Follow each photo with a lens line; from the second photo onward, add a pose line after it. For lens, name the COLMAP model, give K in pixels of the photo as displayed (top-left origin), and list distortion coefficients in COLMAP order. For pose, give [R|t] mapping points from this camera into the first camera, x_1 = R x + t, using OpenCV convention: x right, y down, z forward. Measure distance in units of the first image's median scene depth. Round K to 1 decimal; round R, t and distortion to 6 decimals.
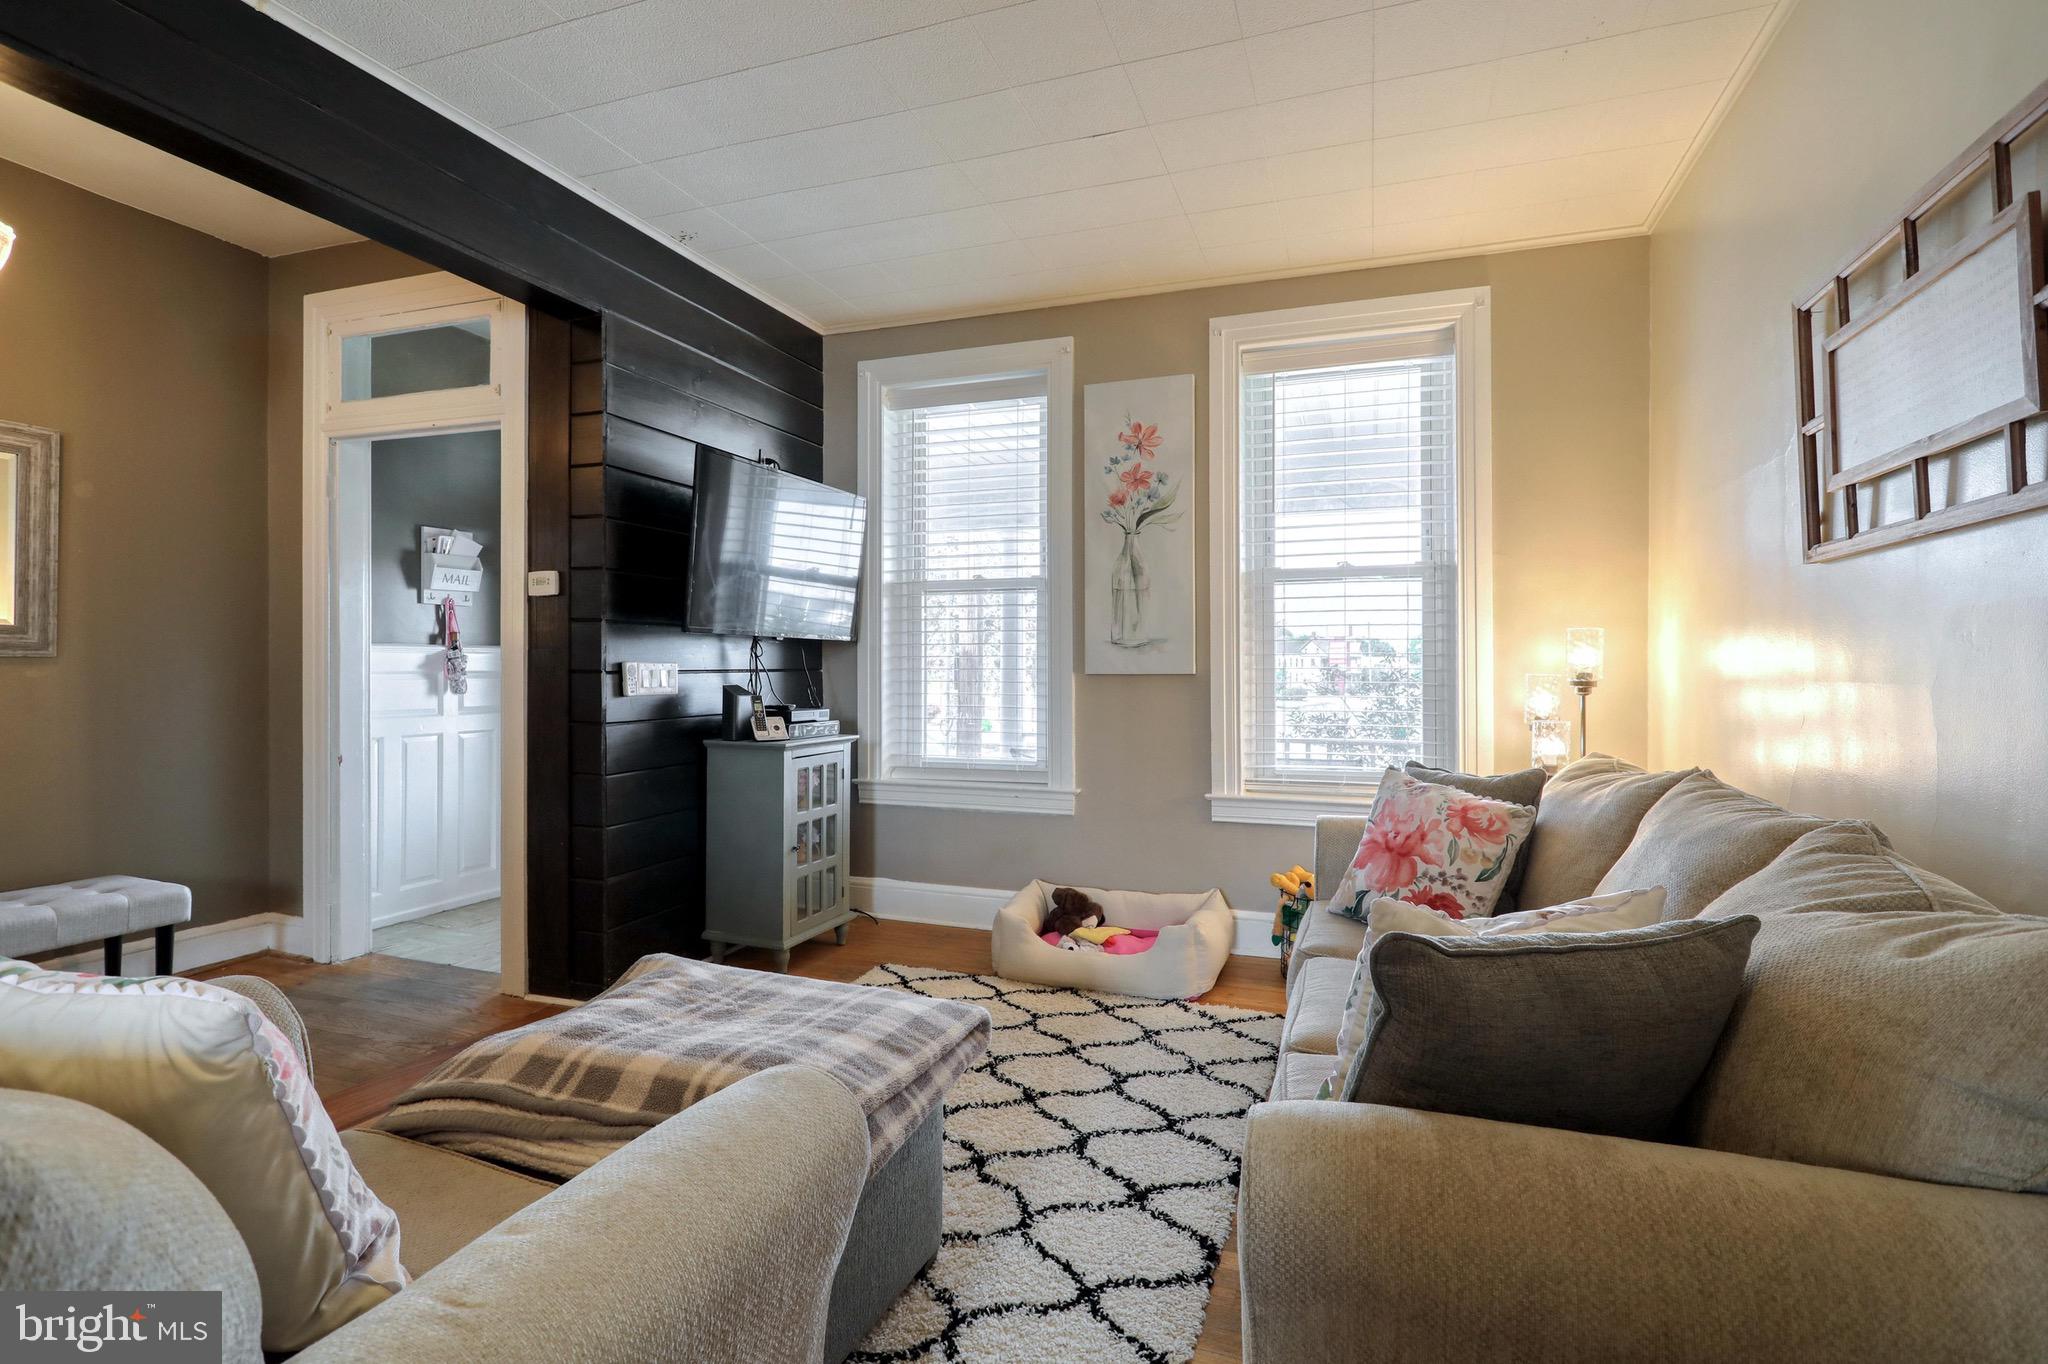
lens RADIAL K [[975.6, 0, 1029.6], [0, 975.6, 668.5], [0, 0, 1]] dist [-0.006623, 0.003926]
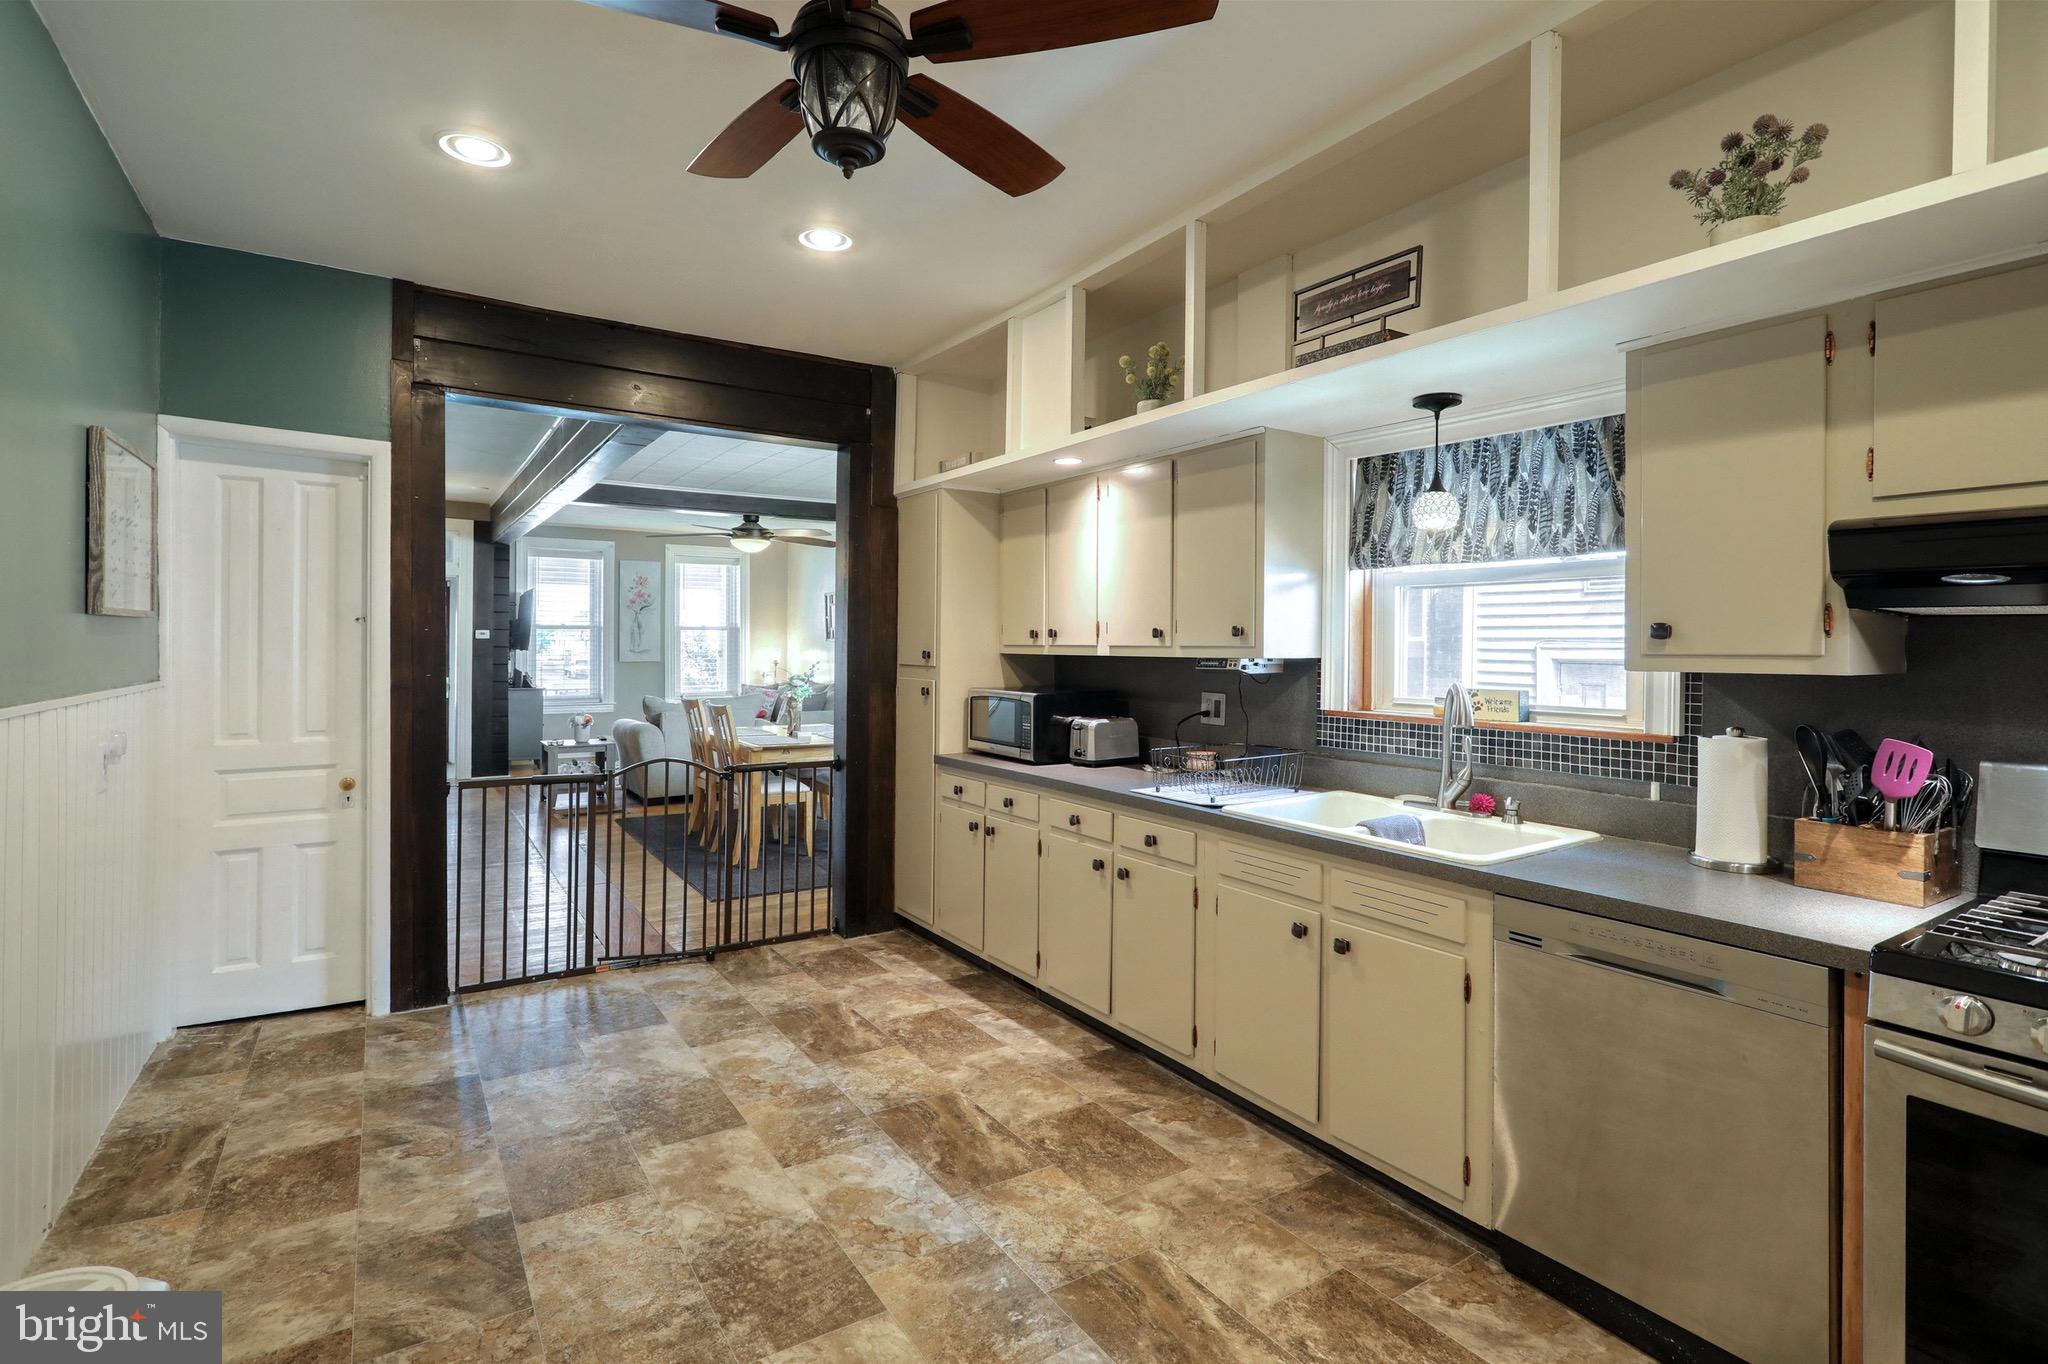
lens RADIAL K [[975.6, 0, 1000.4], [0, 975.6, 636.4], [0, 0, 1]] dist [-0.006623, 0.003926]
pose [[0.609011, 0.004993, 0.793146, -1.574683], [-0.005396, 0.999983, -0.002152, -0.069625], [-0.793143, -0.002970, 0.609028, -1.664439]]
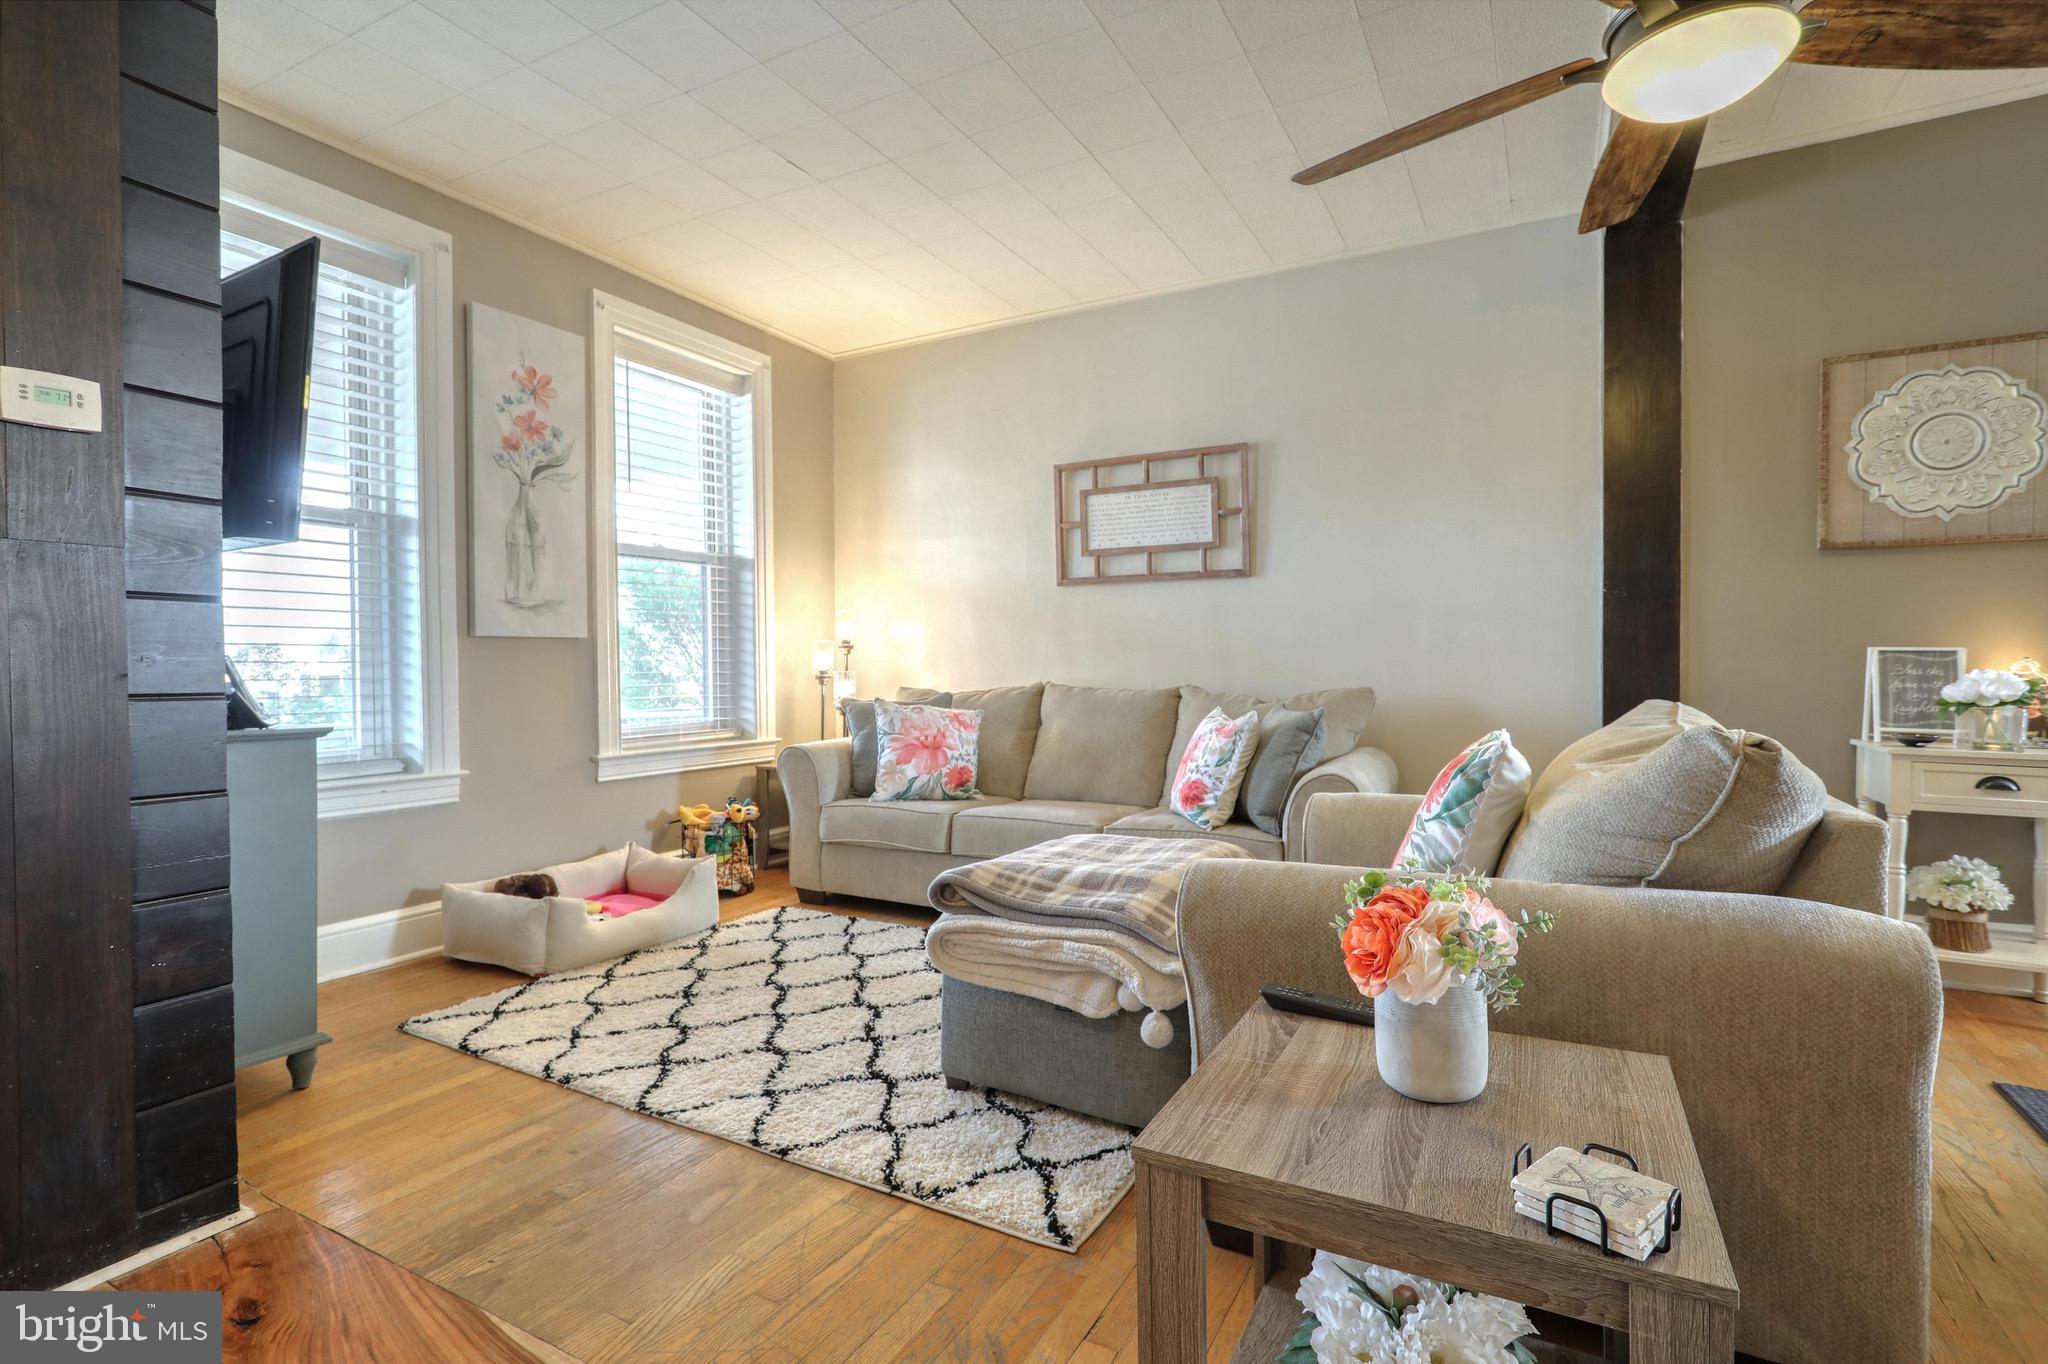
lens RADIAL K [[975.6, 0, 1019.7], [0, 975.6, 687.3], [0, 0, 1]] dist [-0.006623, 0.003926]
pose [[0.153801, -0.027176, 0.987728, -0.753047], [0.007605, 0.999625, 0.026319, 0.033254], [-0.988073, 0.003464, 0.153950, 0.403649]]
